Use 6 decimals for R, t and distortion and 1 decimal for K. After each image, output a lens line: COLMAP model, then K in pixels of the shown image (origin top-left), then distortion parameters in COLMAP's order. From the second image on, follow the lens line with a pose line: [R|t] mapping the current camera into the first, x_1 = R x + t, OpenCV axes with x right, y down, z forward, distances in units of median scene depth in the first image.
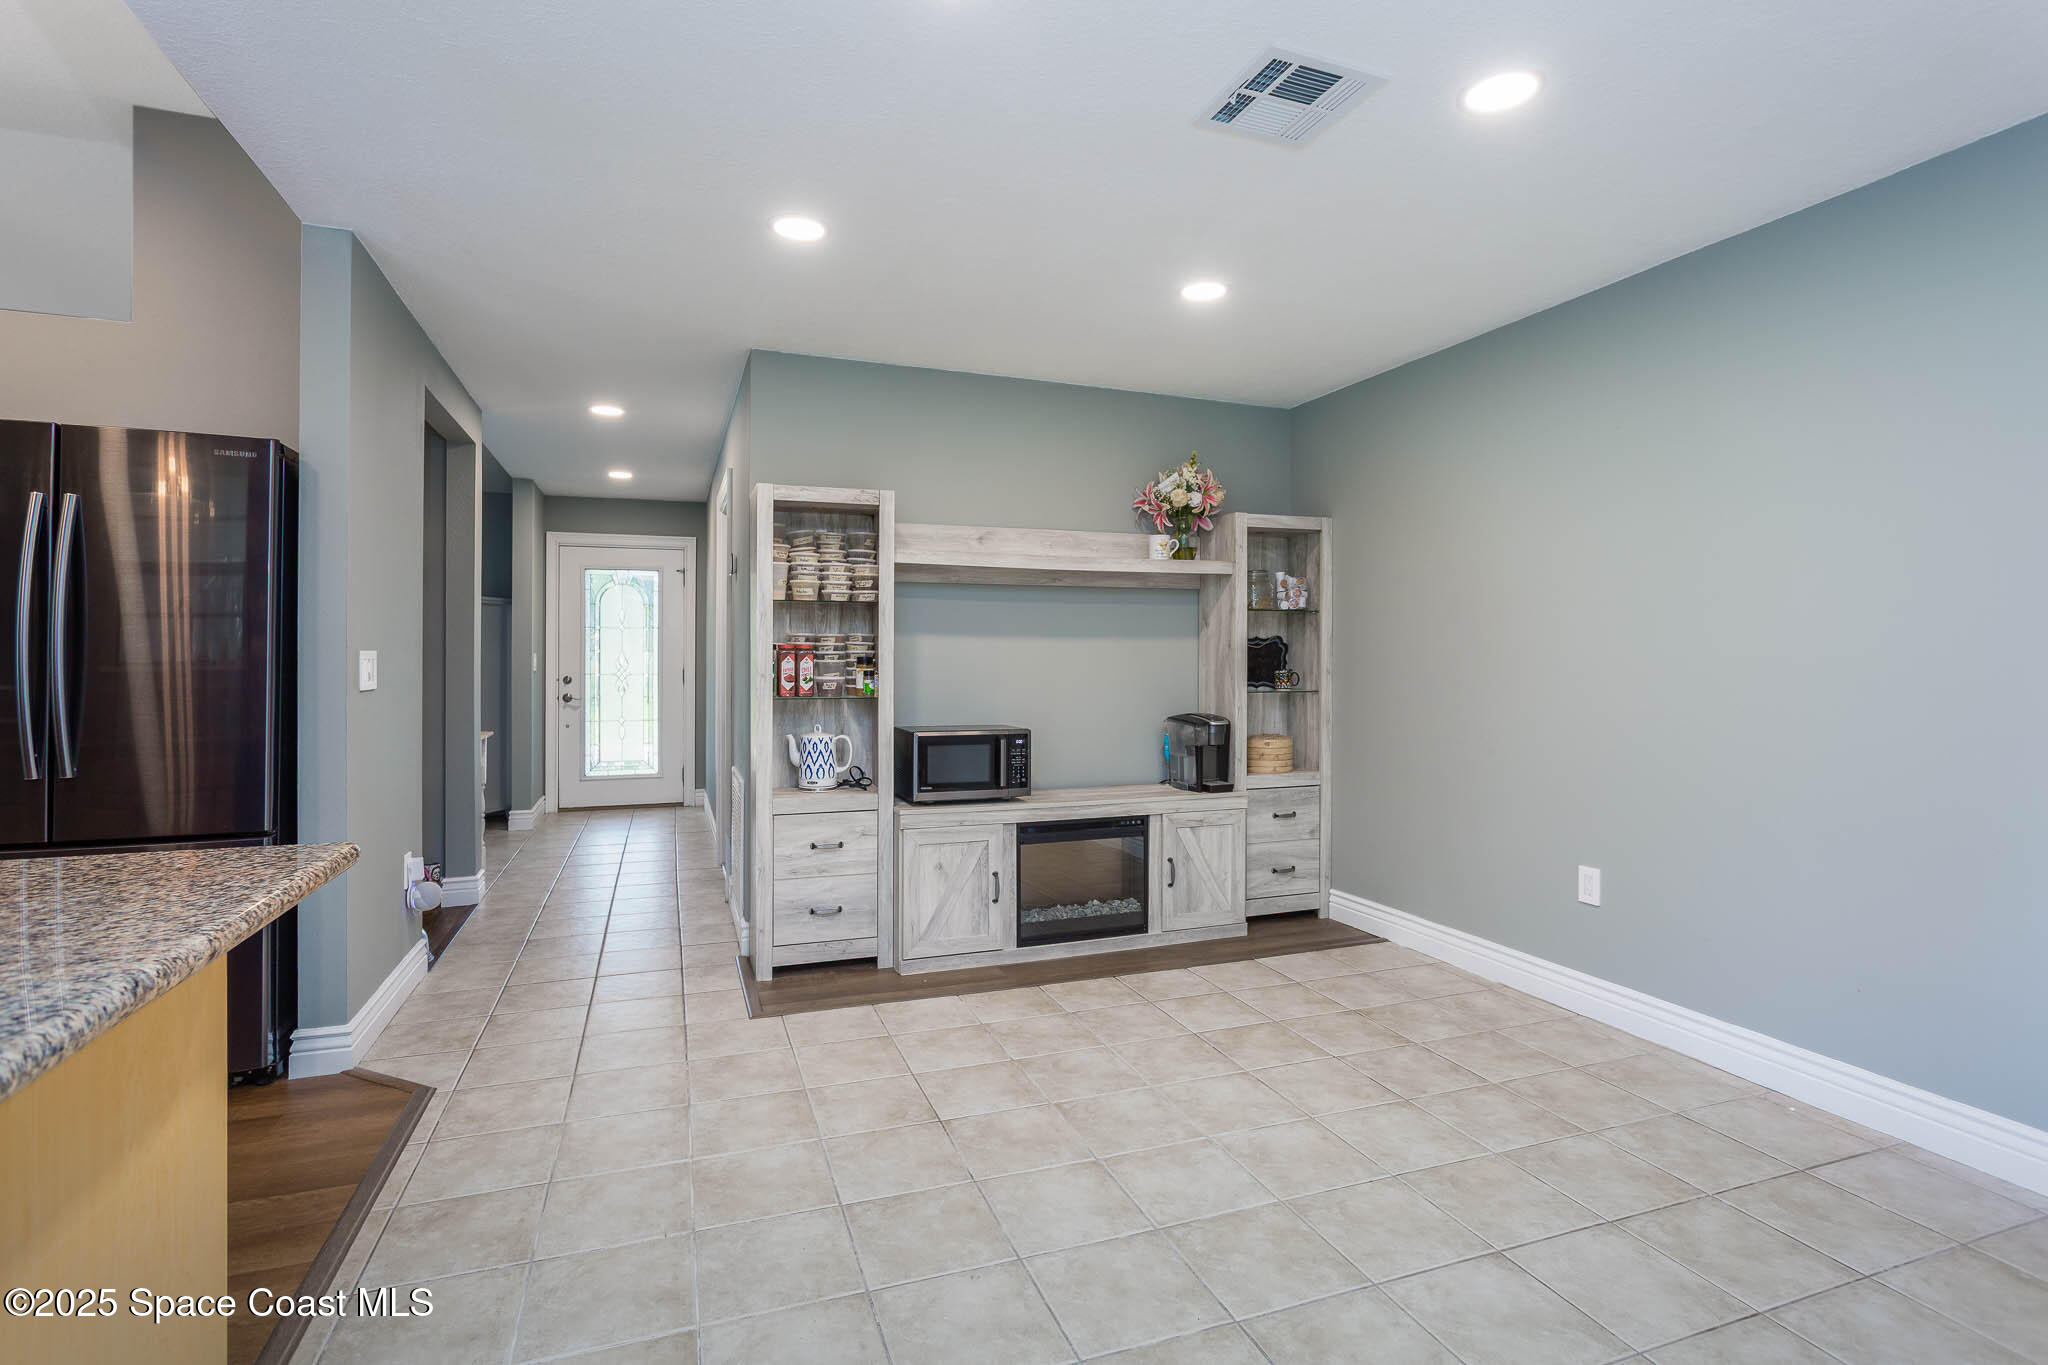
lens RADIAL K [[975.6, 0, 1019.1], [0, 975.6, 673.5], [0, 0, 1]] dist [-0.001845, -0.000590]
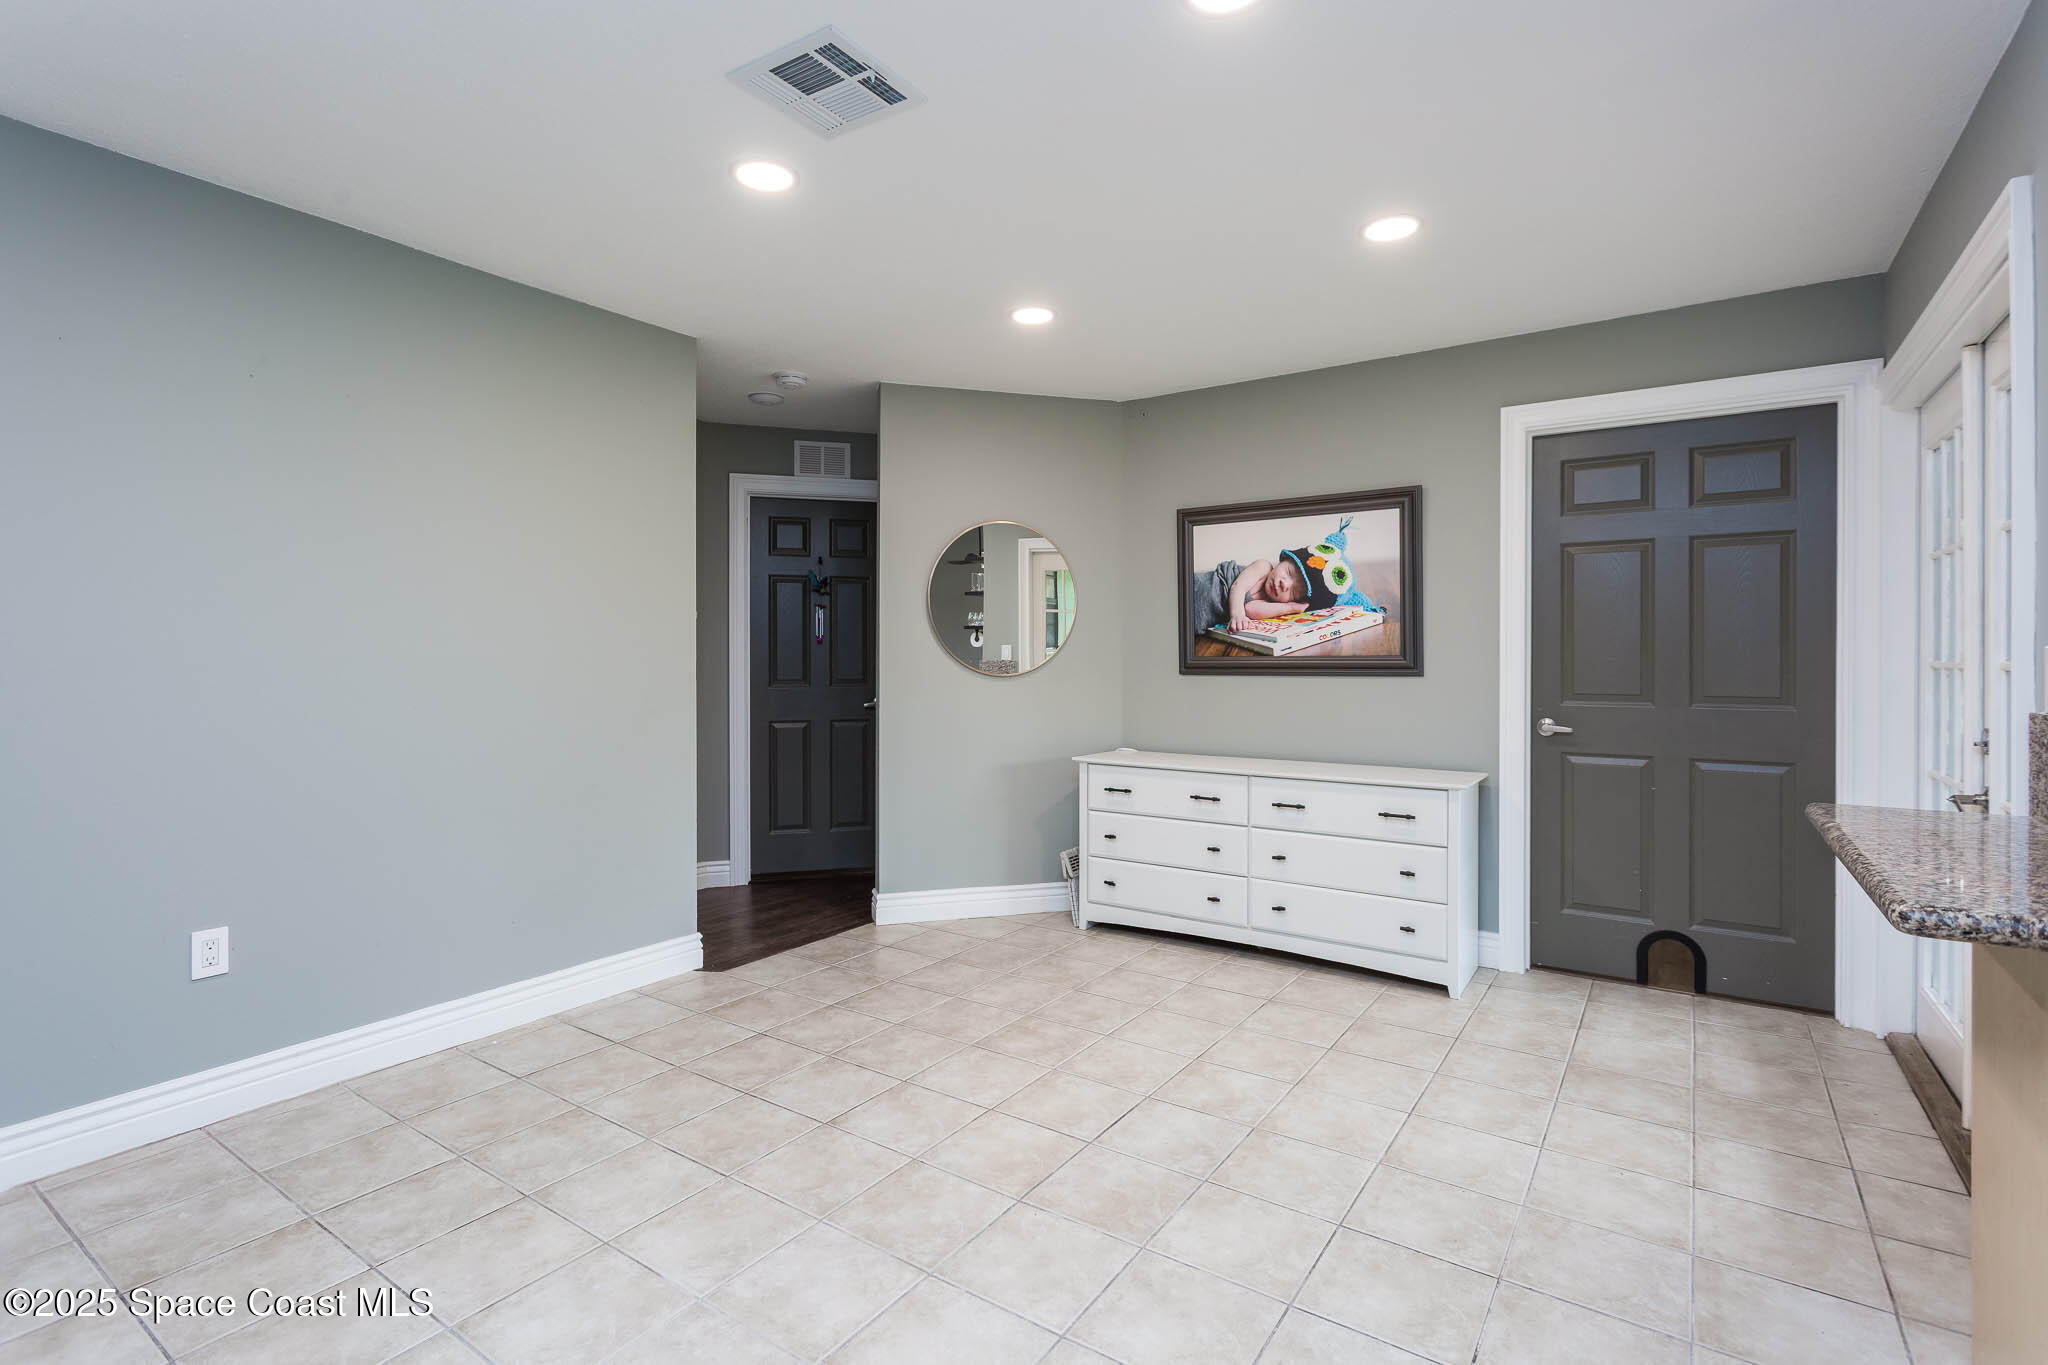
lens RADIAL K [[975.6, 0, 1019.1], [0, 975.6, 673.5], [0, 0, 1]] dist [-0.001845, -0.000590]
pose [[-0.579999, -0.014676, 0.814485, -0.549525], [0.018402, 0.999346, 0.031112, -0.022079], [-0.814409, 0.033033, -0.579350, 1.219733]]
